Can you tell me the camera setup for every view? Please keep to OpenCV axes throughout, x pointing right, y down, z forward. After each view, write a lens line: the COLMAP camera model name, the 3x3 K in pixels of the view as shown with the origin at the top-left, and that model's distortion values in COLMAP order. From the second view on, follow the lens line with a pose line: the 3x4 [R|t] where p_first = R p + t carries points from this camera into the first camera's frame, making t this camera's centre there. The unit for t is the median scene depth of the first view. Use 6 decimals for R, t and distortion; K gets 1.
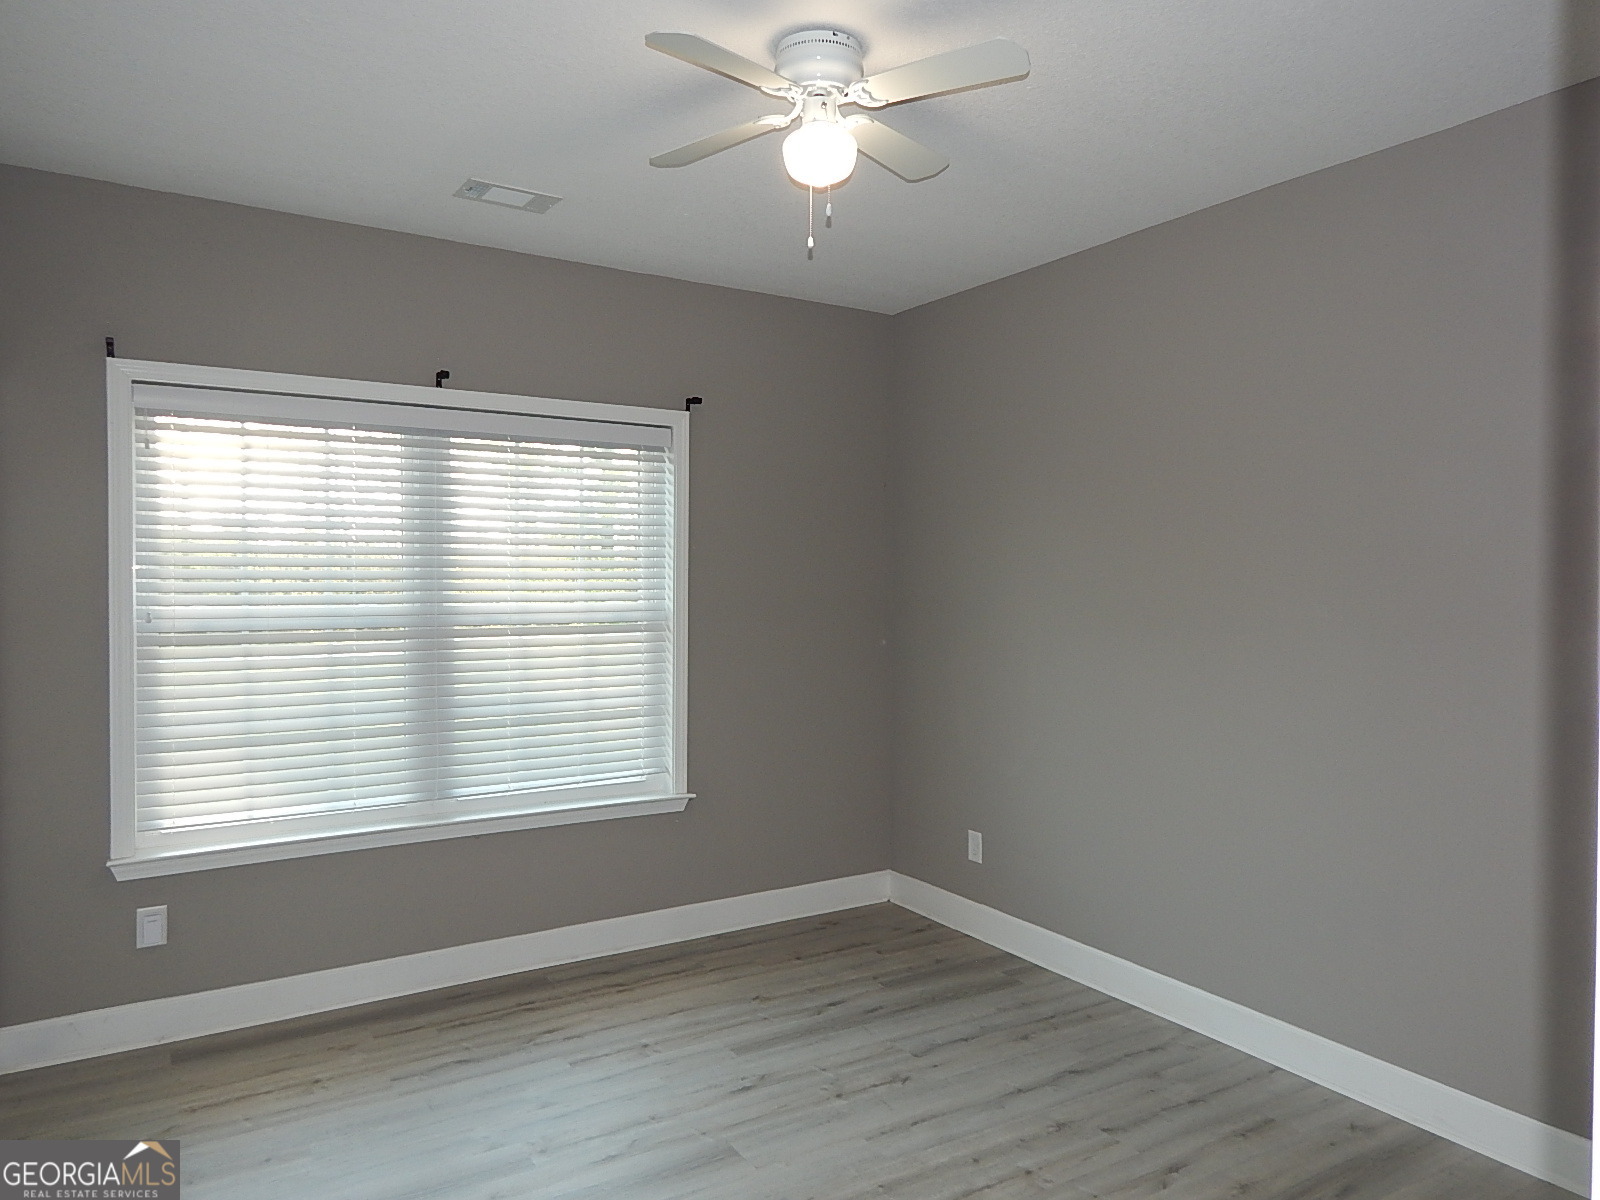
lens RADIAL K [[1086.6, 0, 805.8], [0, 1086.6, 603.7], [0, 0, 1]] dist [0.018073, -0.006955]
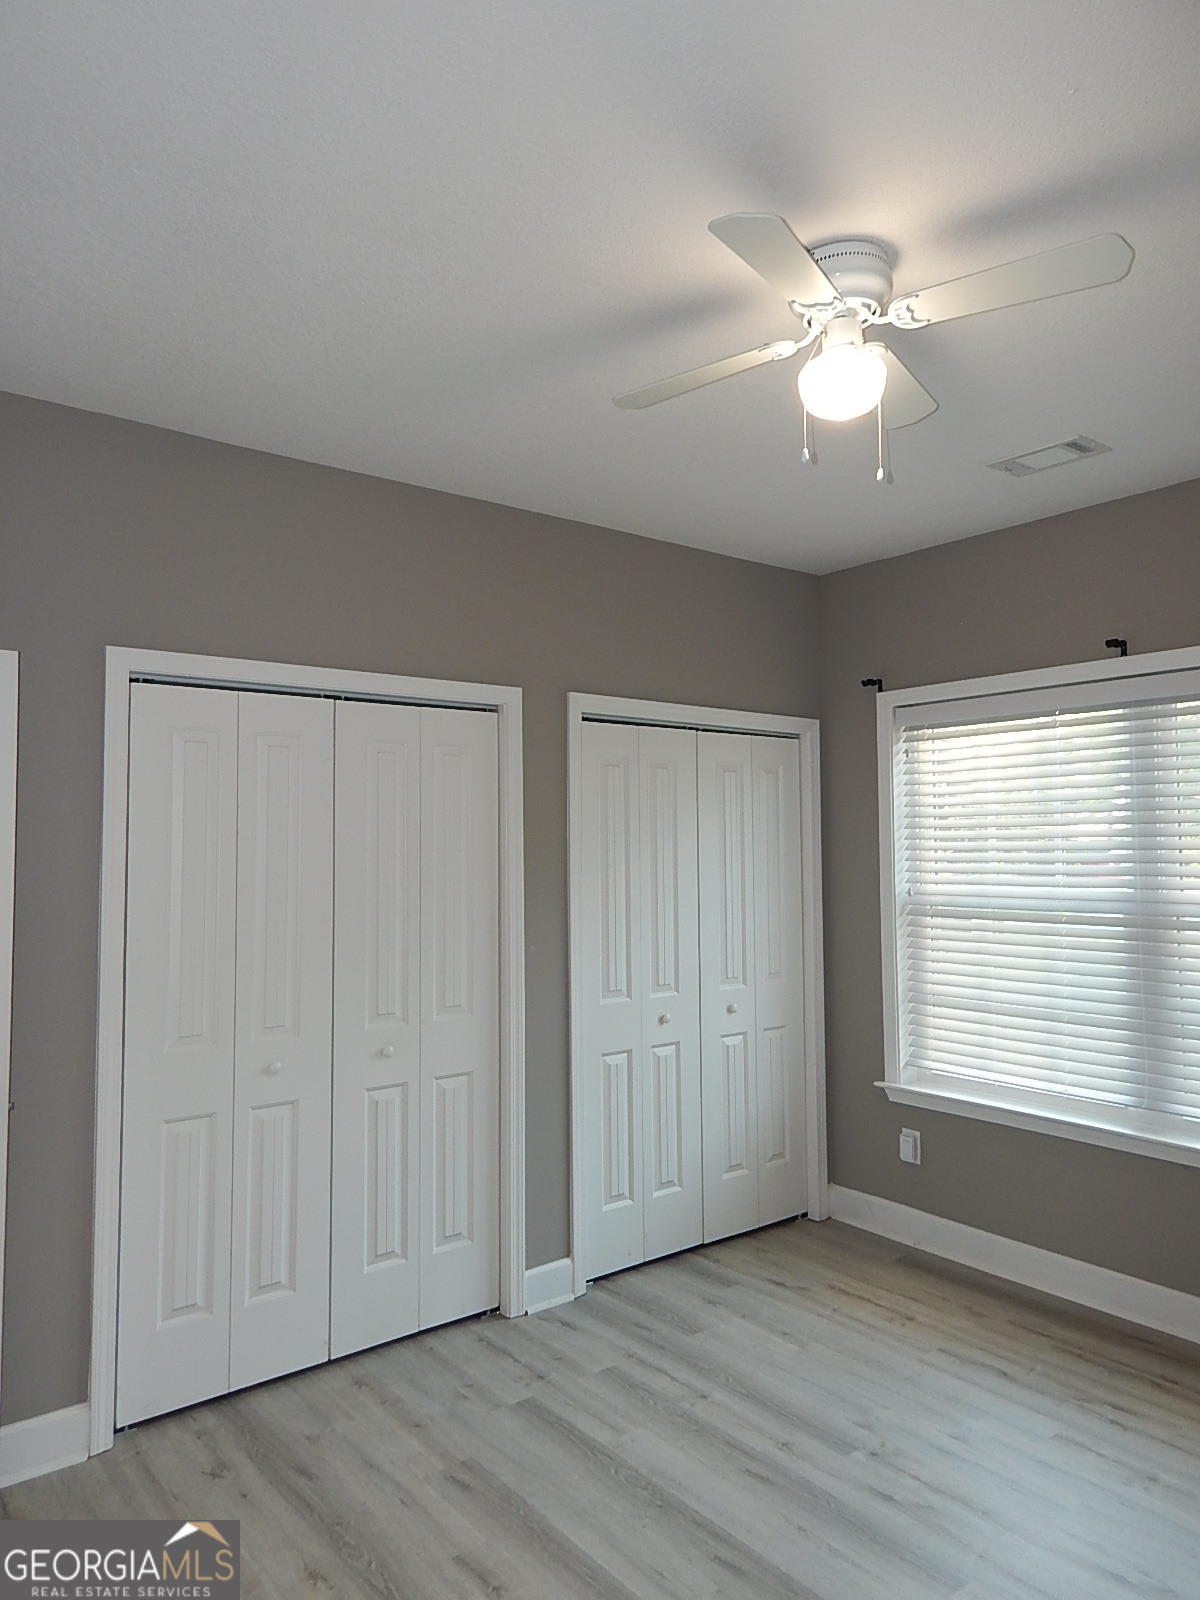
lens RADIAL K [[1086.6, 0, 597.8], [0, 1086.6, 793.0], [0, 0, 1]] dist [0.018073, -0.006955]
pose [[0.099038, -0.054249, -0.993604, 0.594355], [-0.019570, 0.998214, -0.056451, -0.023442], [0.994891, 0.025035, 0.097799, 0.516450]]
